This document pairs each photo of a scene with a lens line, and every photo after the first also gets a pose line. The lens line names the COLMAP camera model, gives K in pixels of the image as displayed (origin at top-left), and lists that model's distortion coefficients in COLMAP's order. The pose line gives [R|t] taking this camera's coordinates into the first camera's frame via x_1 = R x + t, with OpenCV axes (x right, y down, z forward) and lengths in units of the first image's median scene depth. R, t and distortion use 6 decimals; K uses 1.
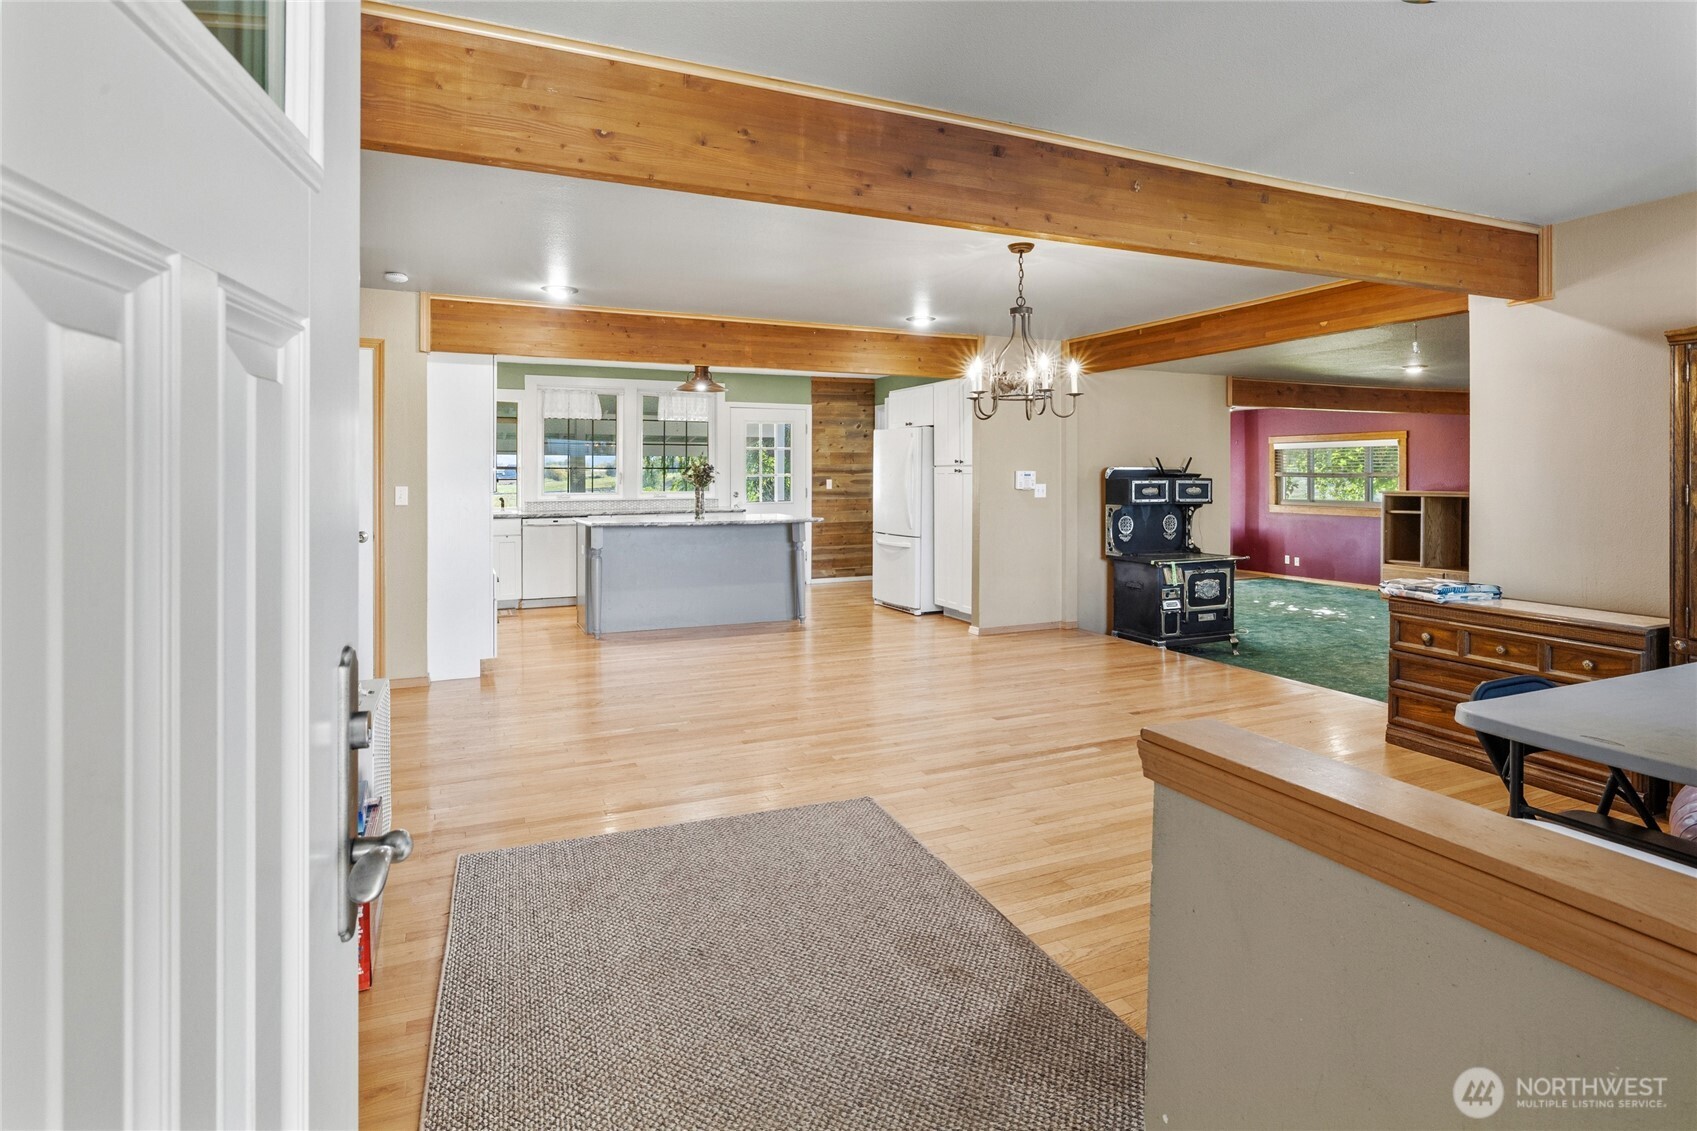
lens RADIAL K [[883.5, 0, 864.2], [0, 883.5, 474.0], [0, 0, 1]] dist [-0.002656, 0.000609]
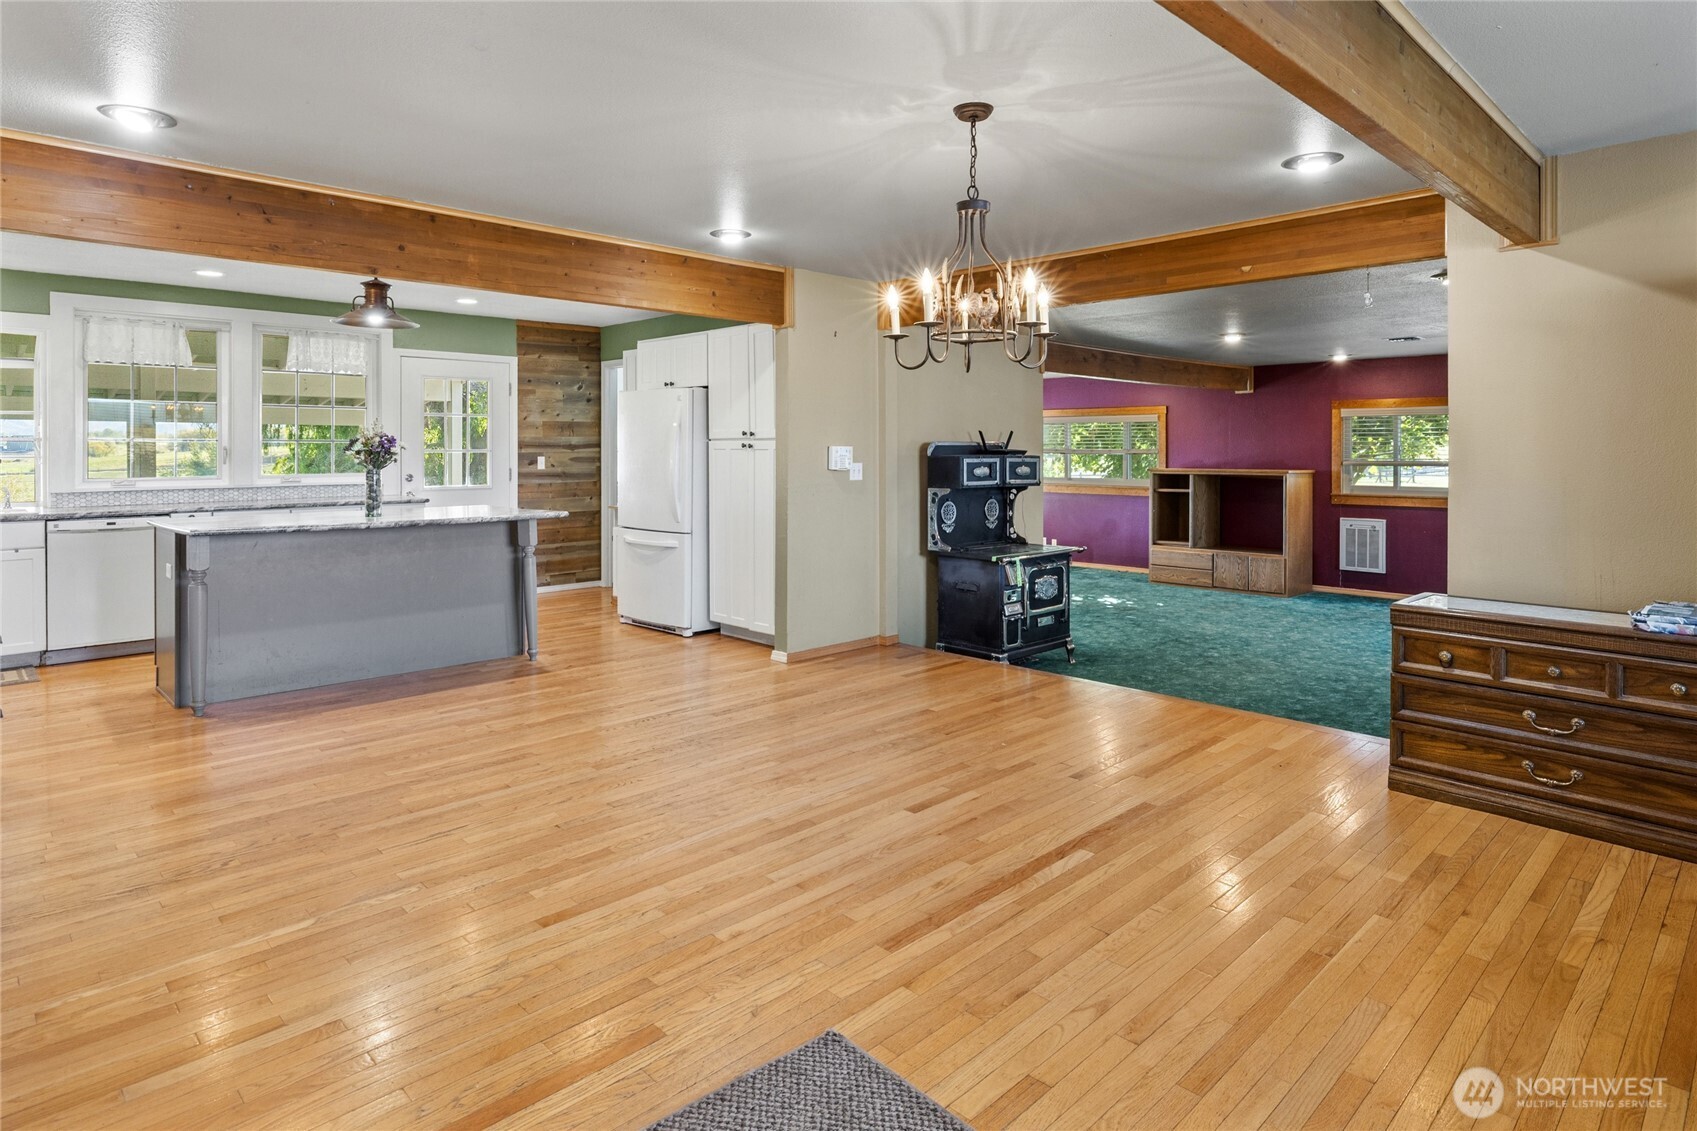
lens RADIAL K [[943.6, 0, 844.8], [0, 943.6, 454.0], [0, 0, 1]] dist [-0.000717, 0.001926]
pose [[0.942786, 0.000631, 0.333398, -0.091293], [-0.002273, 0.999987, 0.004536, -0.000462], [-0.333391, -0.005034, 0.942775, 0.215467]]
